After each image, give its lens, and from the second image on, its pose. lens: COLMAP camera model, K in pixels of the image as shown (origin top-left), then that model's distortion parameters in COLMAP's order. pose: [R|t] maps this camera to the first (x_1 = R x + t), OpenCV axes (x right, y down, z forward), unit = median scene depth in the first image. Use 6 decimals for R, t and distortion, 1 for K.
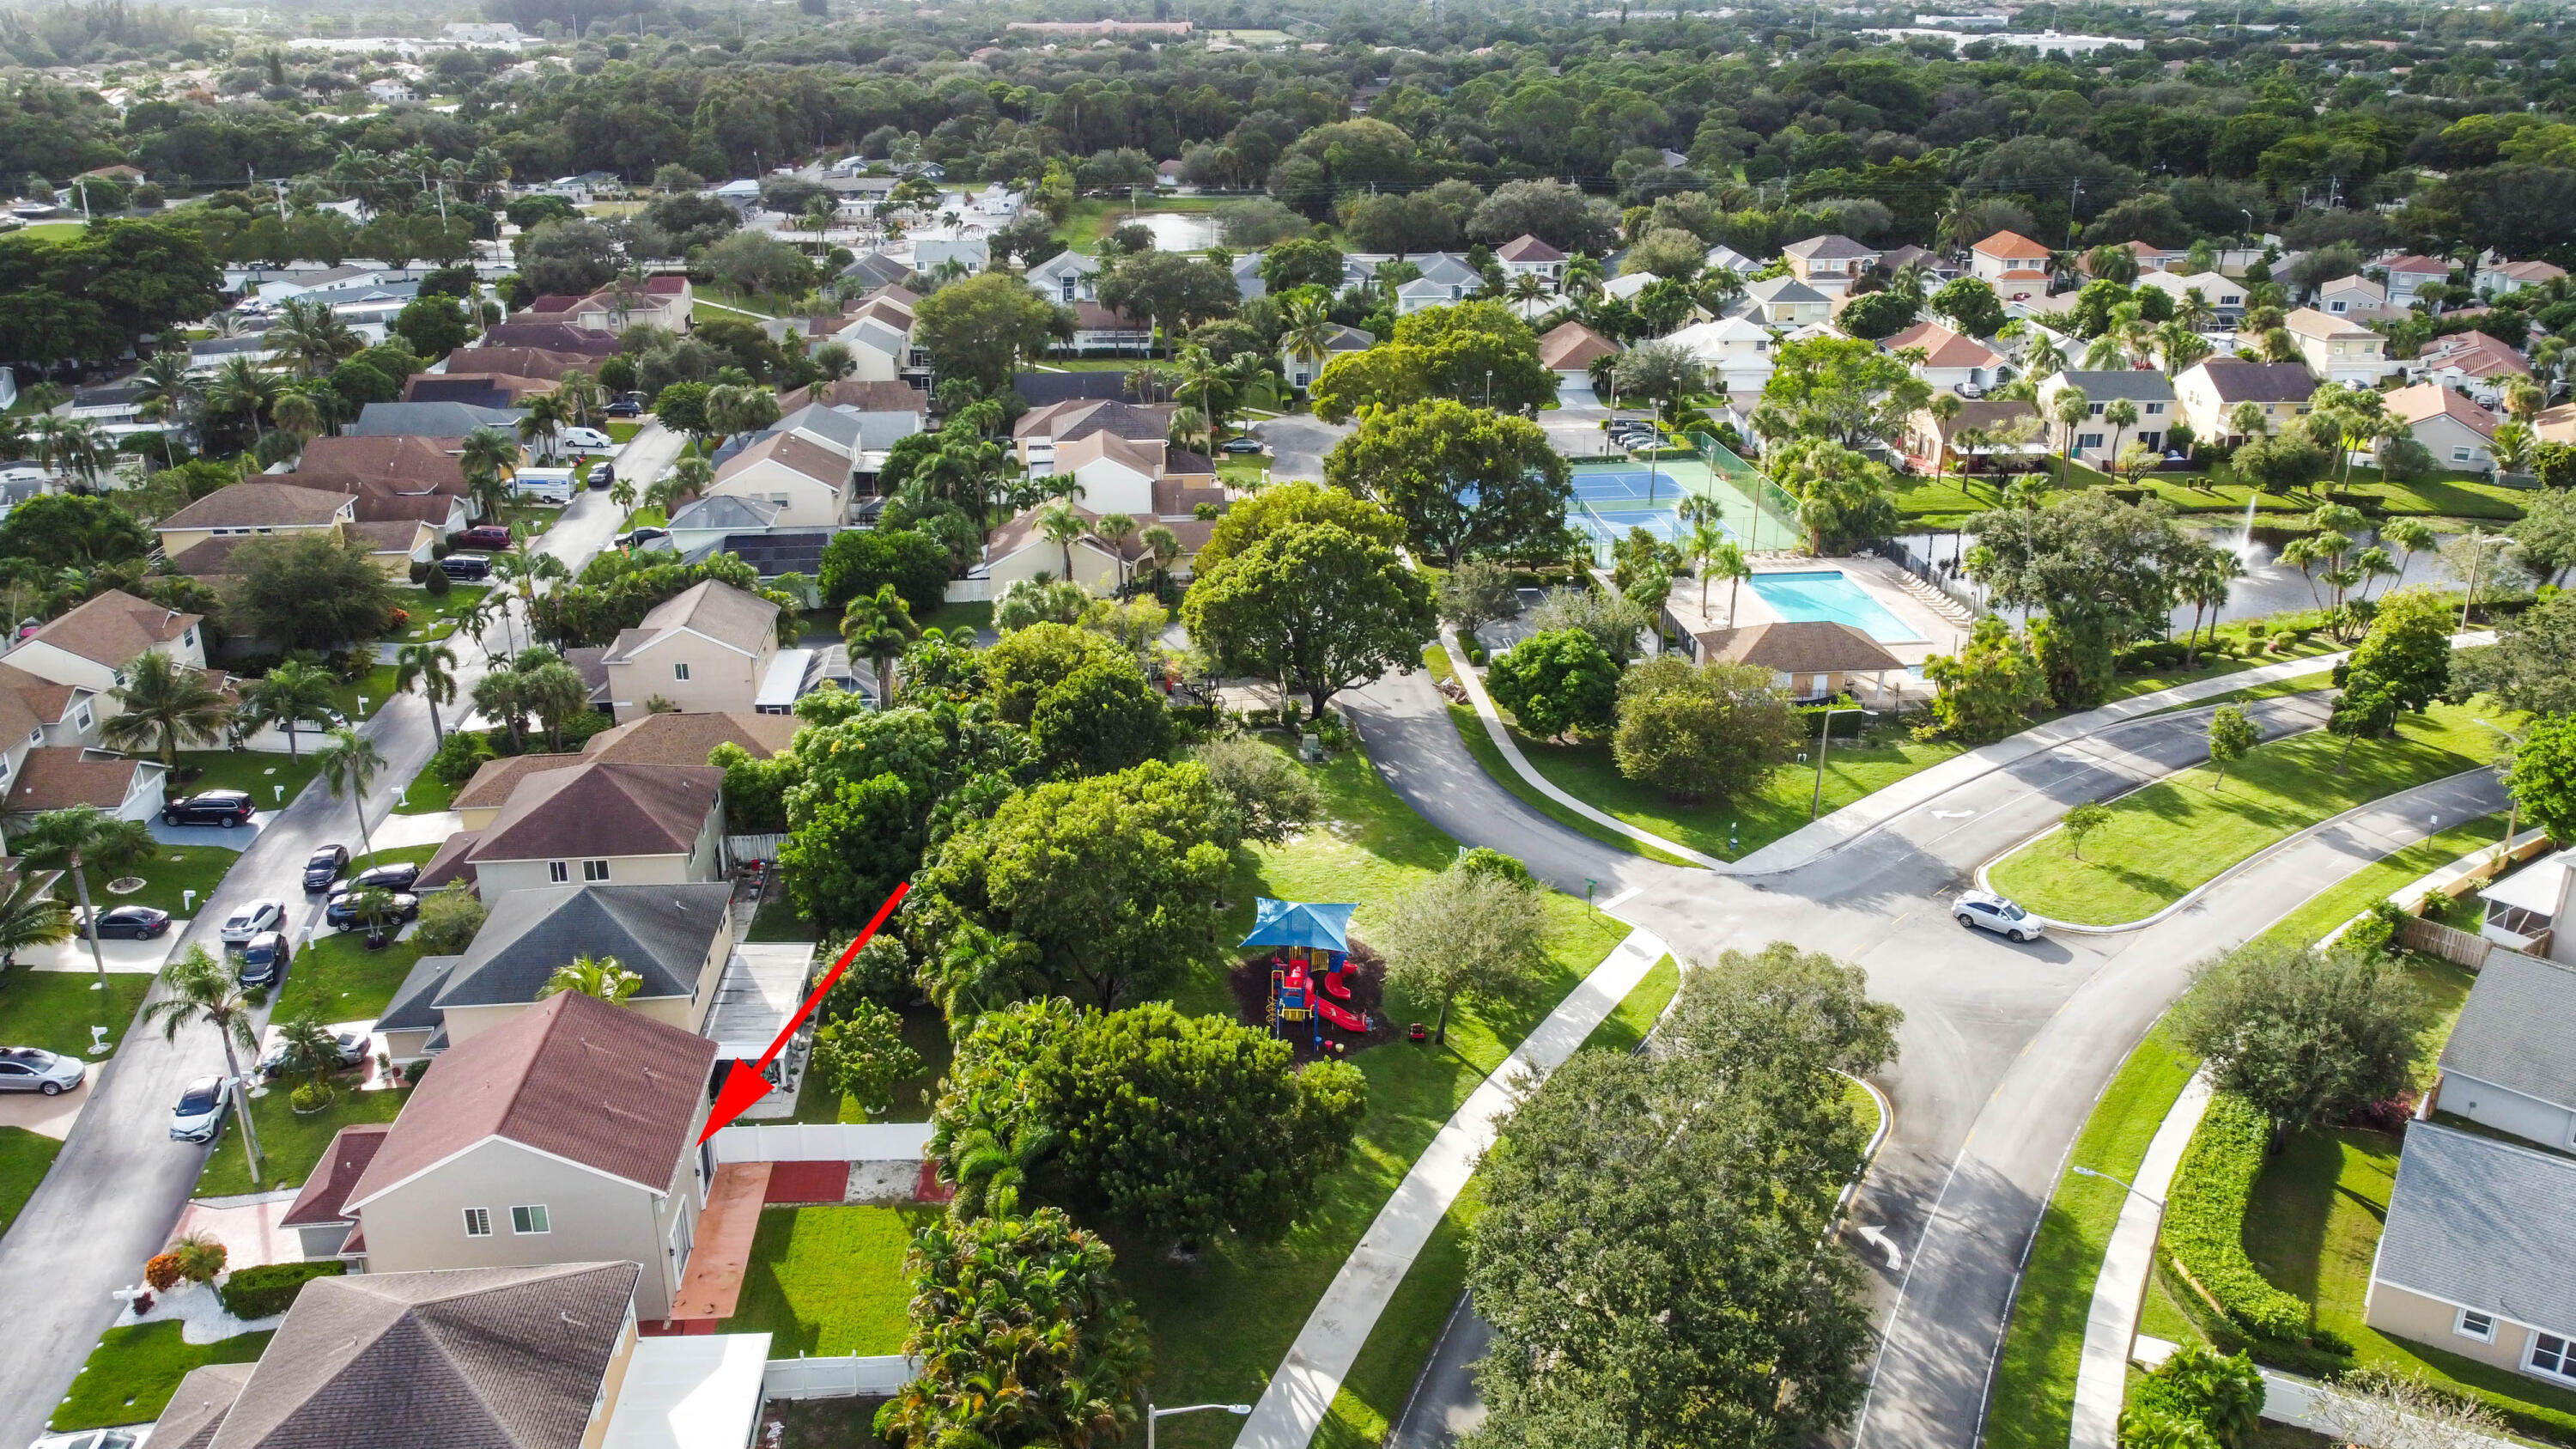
lens RADIAL K [[1948.7, 0, 1288.0], [0, 1948.7, 724.5], [0, 0, 1]] dist [0.003146, -0.009399]
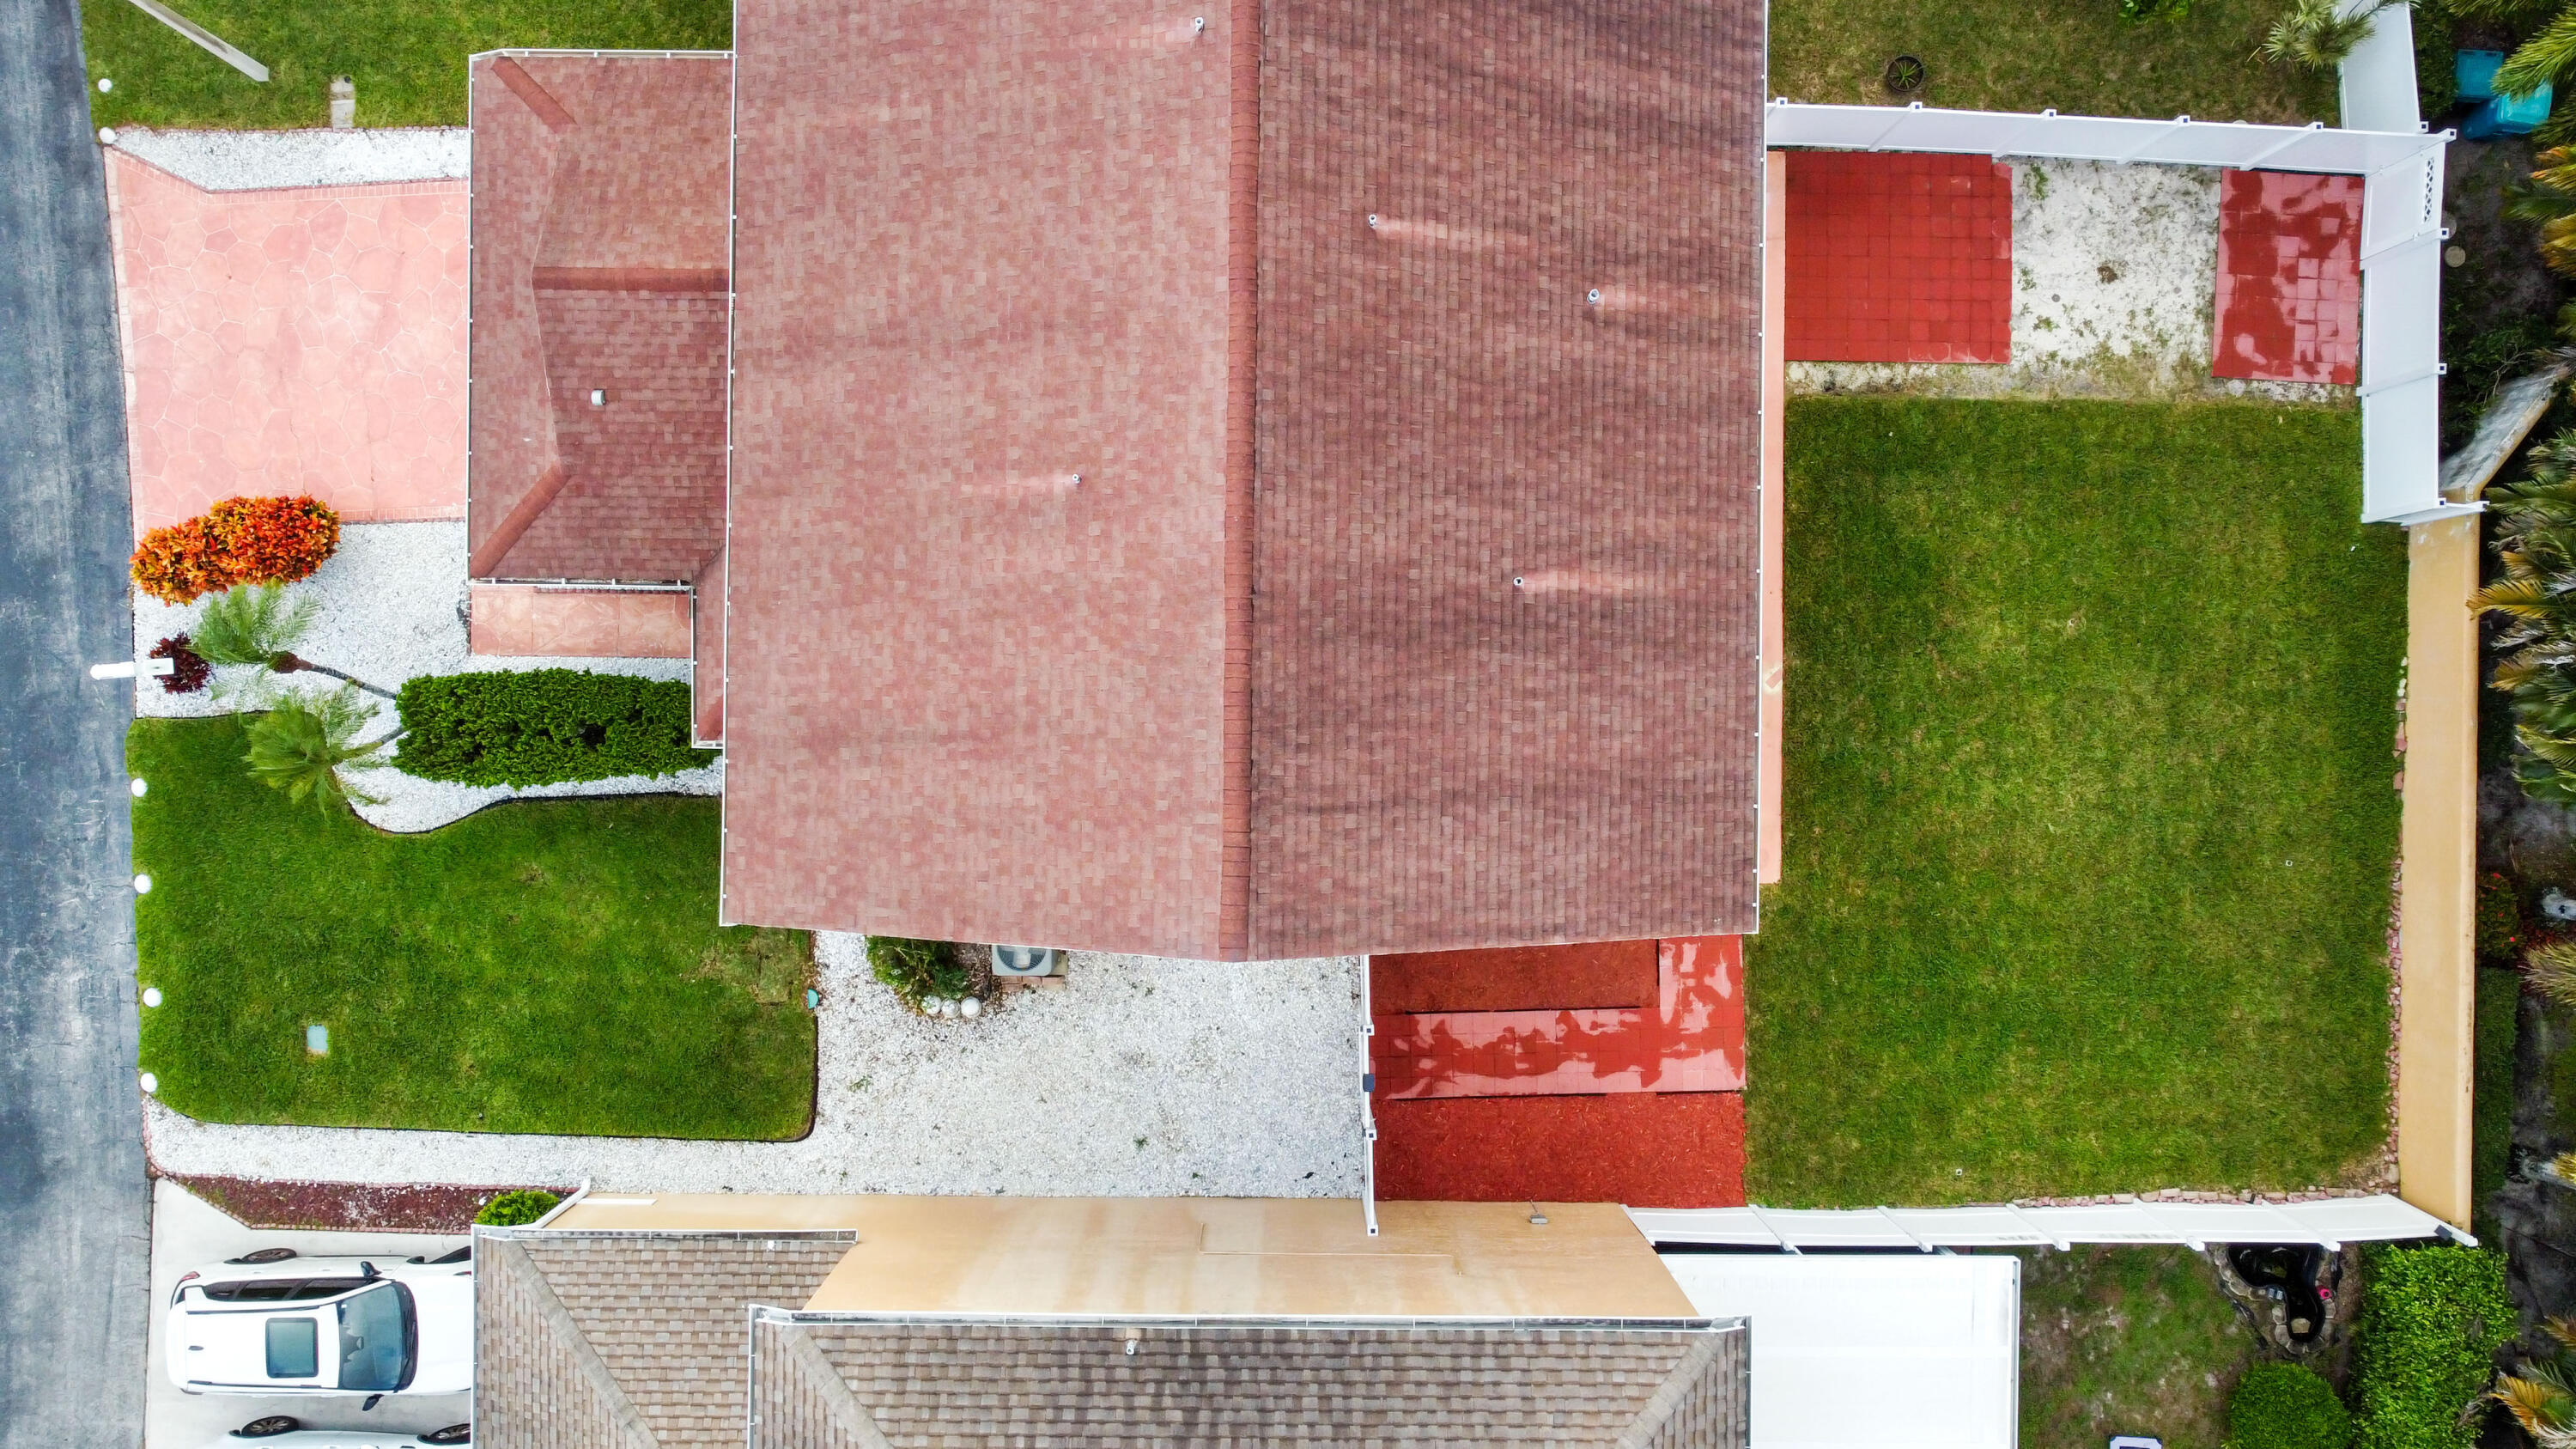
lens RADIAL K [[1948.7, 0, 1288.0], [0, 1948.7, 724.5], [0, 0, 1]] dist [0.003146, -0.009399]
pose [[0.994594, 0.103672, 0.005918, -0.335403], [-0.042612, 0.355504, 0.933703, -0.046720], [0.094695, -0.928908, 0.357999, 0.773371]]
